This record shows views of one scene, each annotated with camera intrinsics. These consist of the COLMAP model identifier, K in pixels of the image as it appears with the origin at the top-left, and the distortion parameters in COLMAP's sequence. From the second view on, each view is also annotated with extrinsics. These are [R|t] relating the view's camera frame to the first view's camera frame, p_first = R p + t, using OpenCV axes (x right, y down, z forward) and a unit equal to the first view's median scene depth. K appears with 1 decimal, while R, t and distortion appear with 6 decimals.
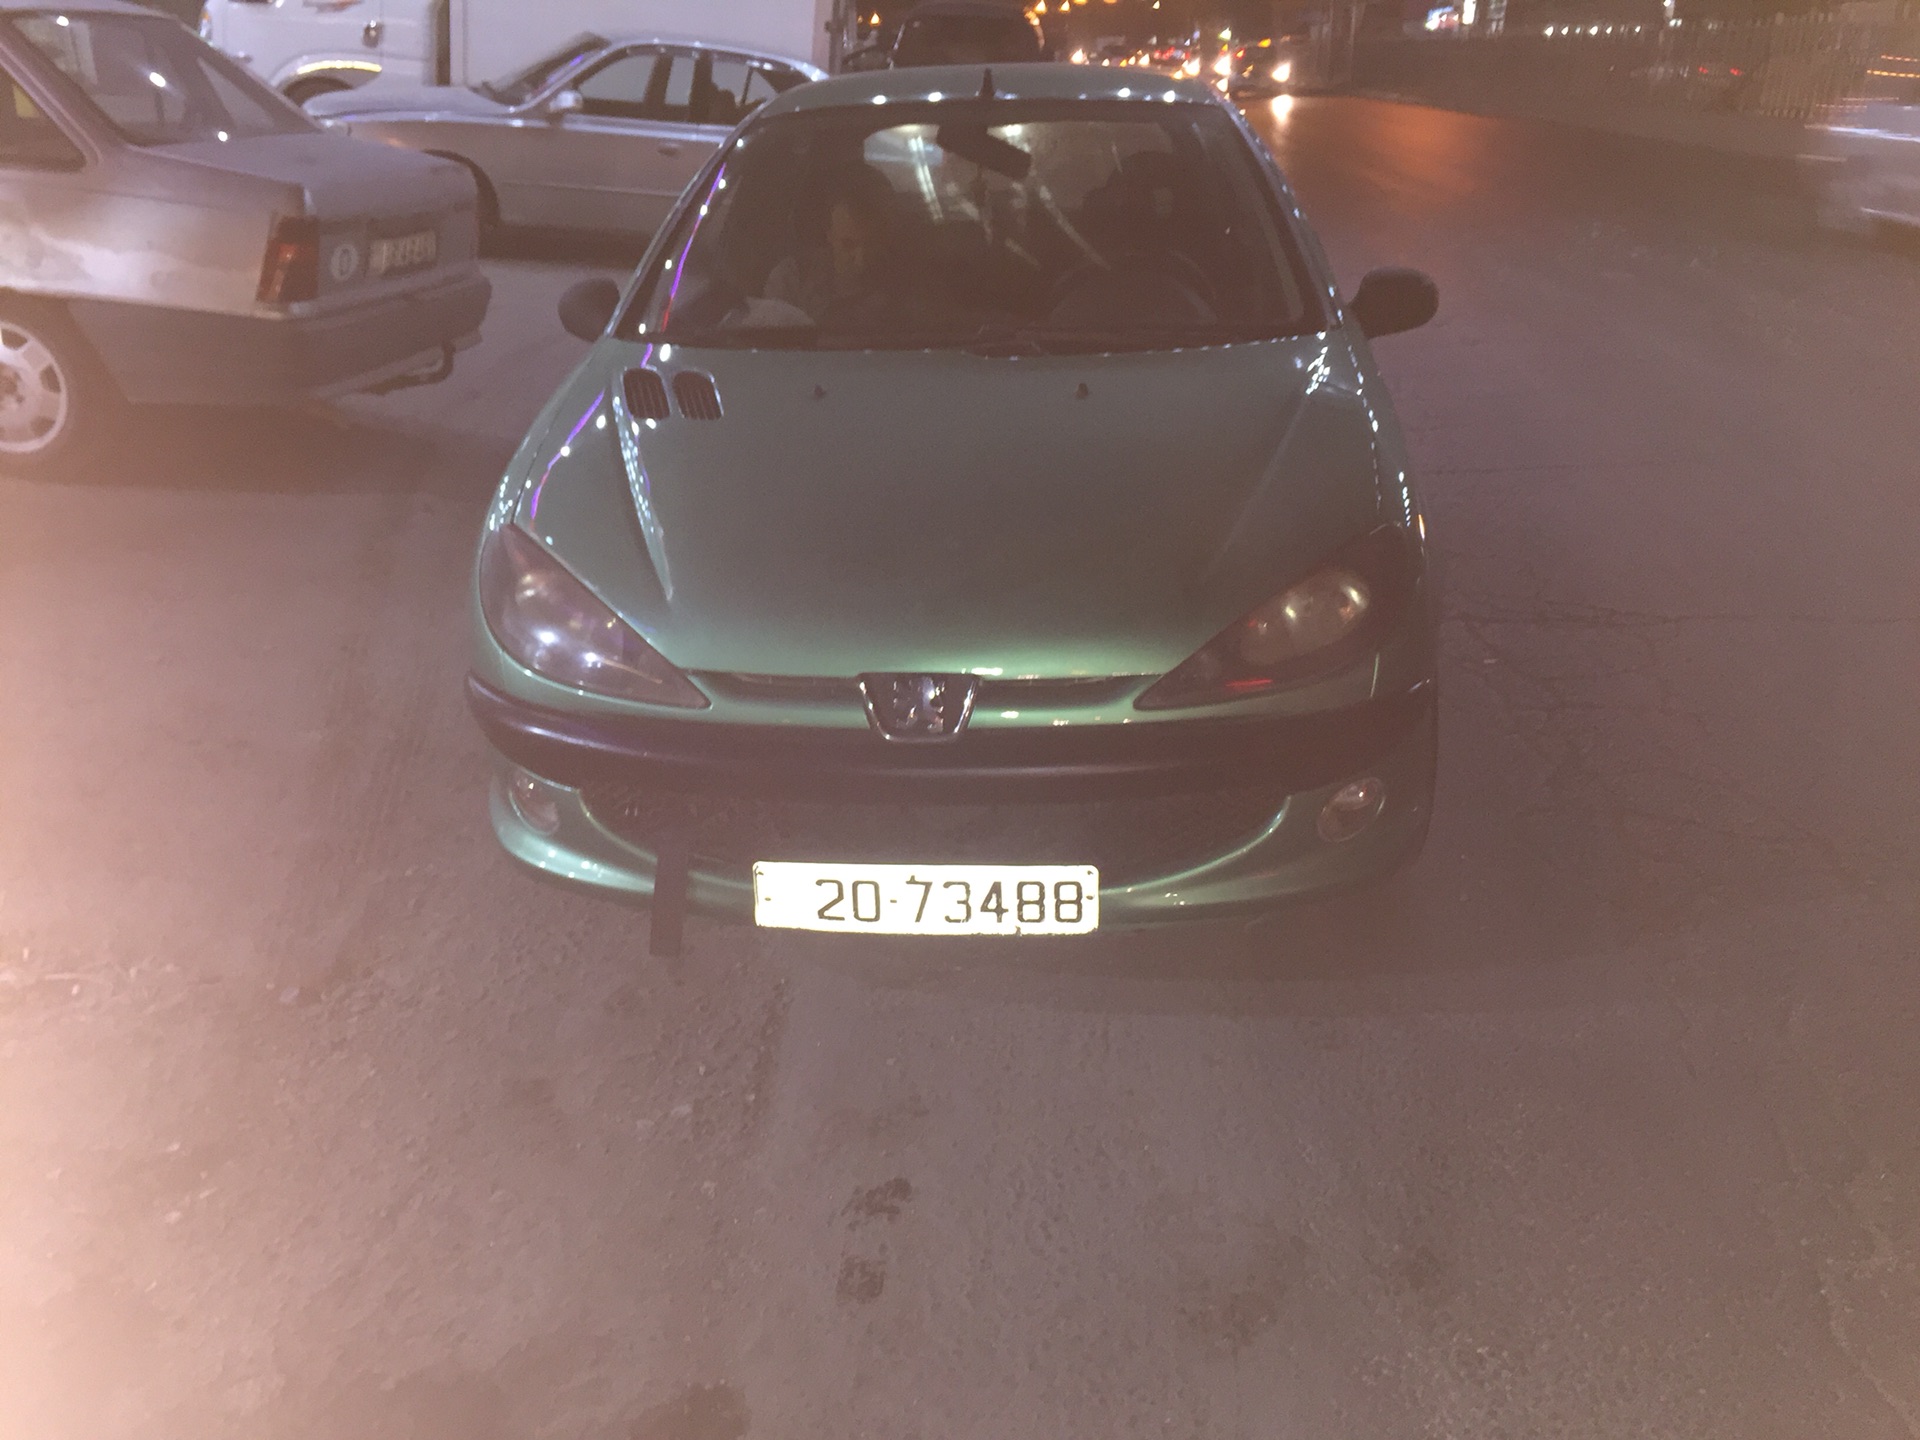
lens RADIAL K [[1593.3, 0, 960.0], [0, 1593.3, 720.0], [0, 0, 1]] dist [0.092563, -0.110636]
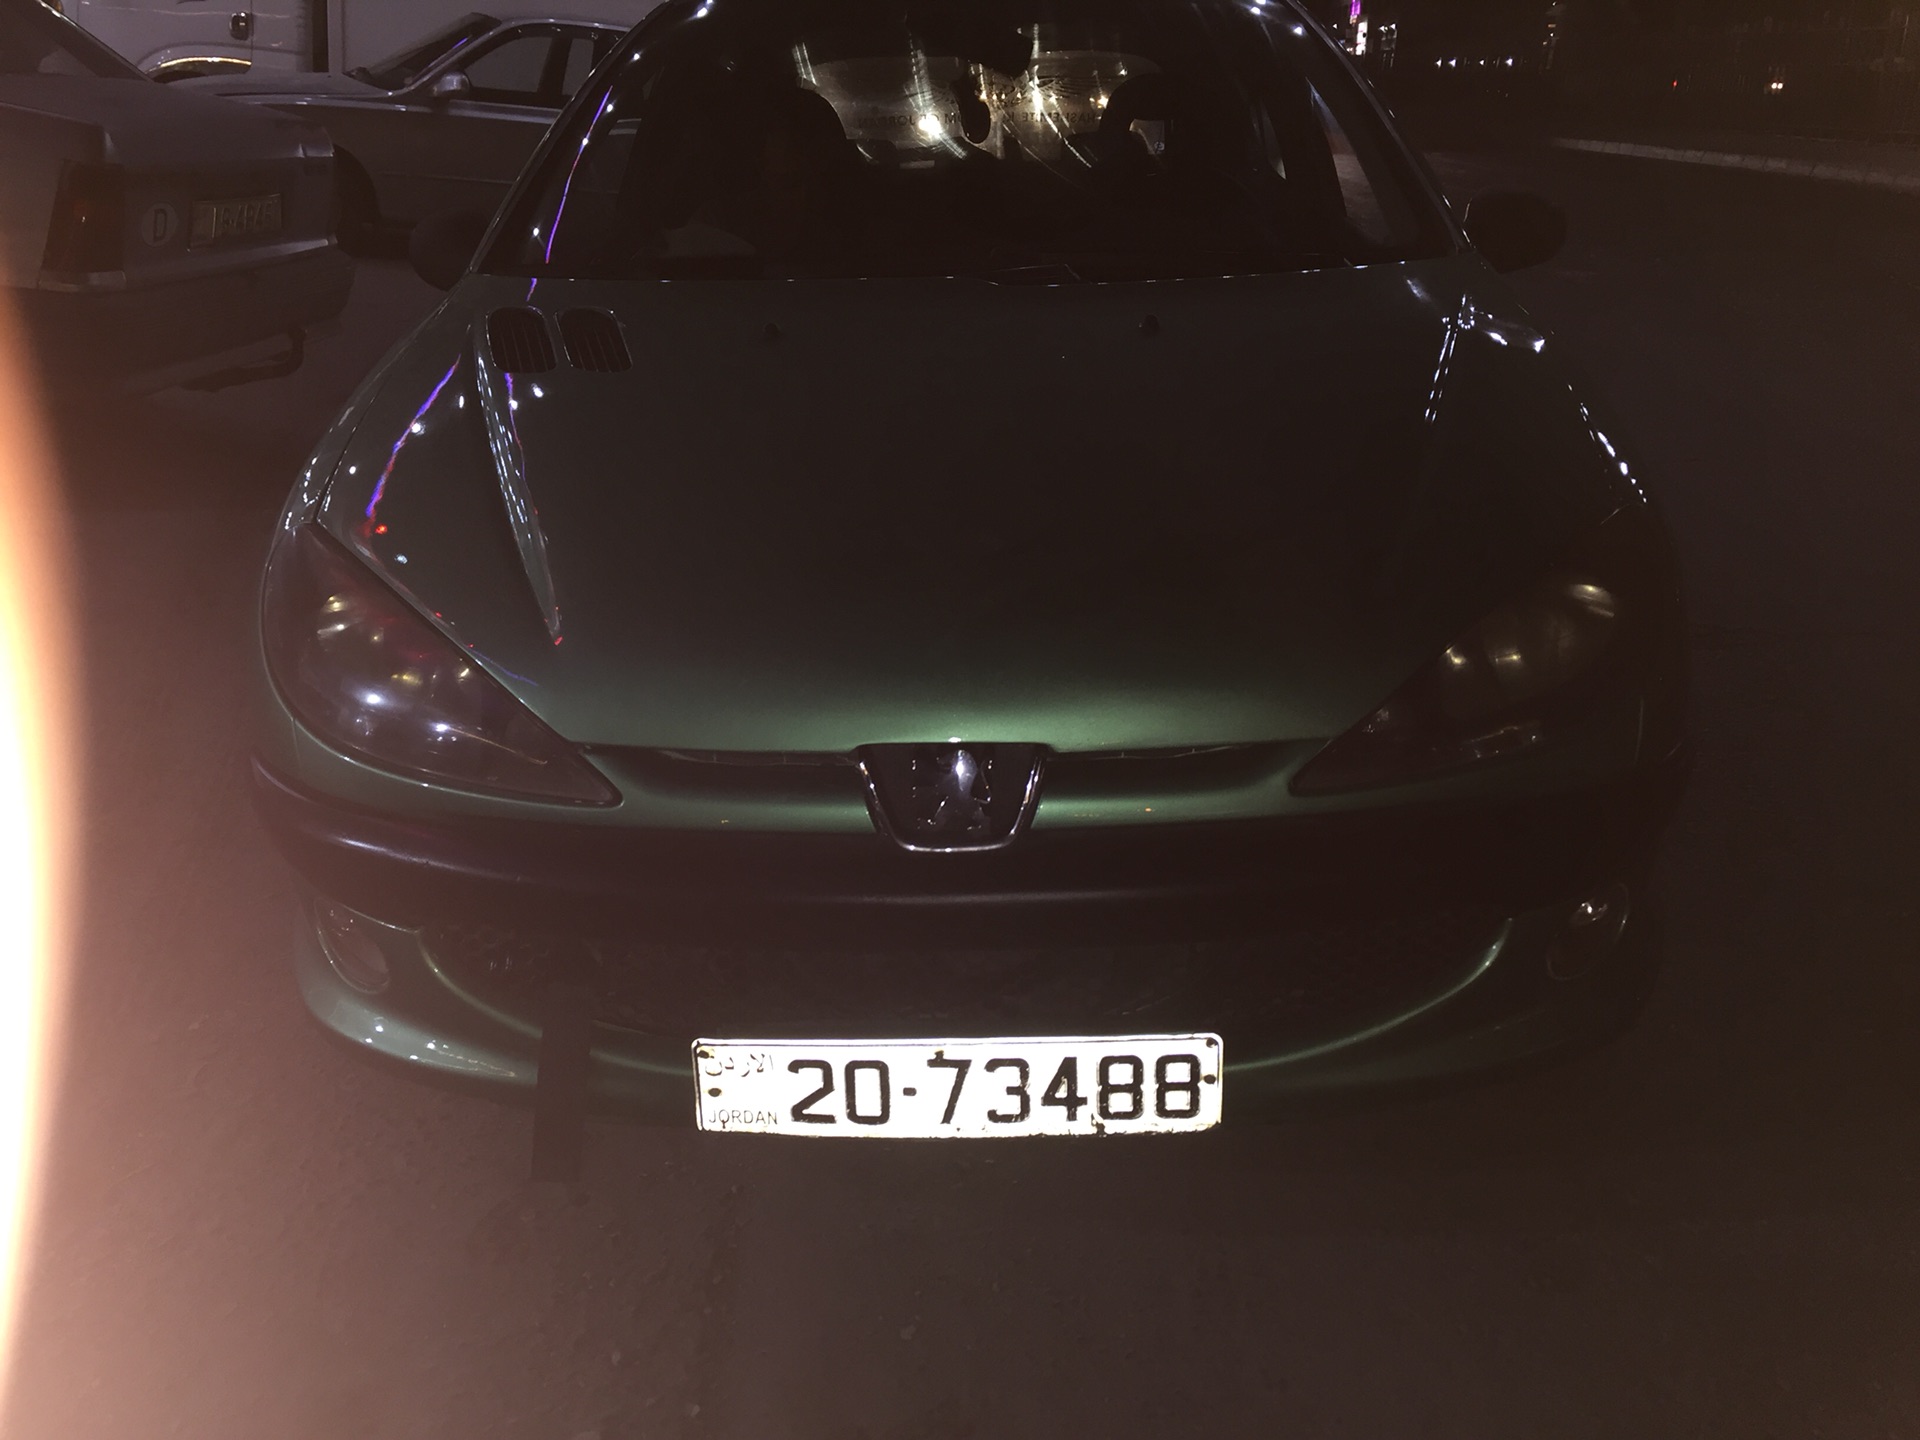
lens RADIAL K [[1589.2, 0, 960.0], [0, 1589.2, 720.0], [0, 0, 1]] dist [0.093295, -0.107219]
pose [[0.998432, -0.018838, 0.052722, -0.051788], [0.019649, 0.999696, -0.014907, -0.027513], [-0.052425, 0.015919, 0.998498, 0.338971]]
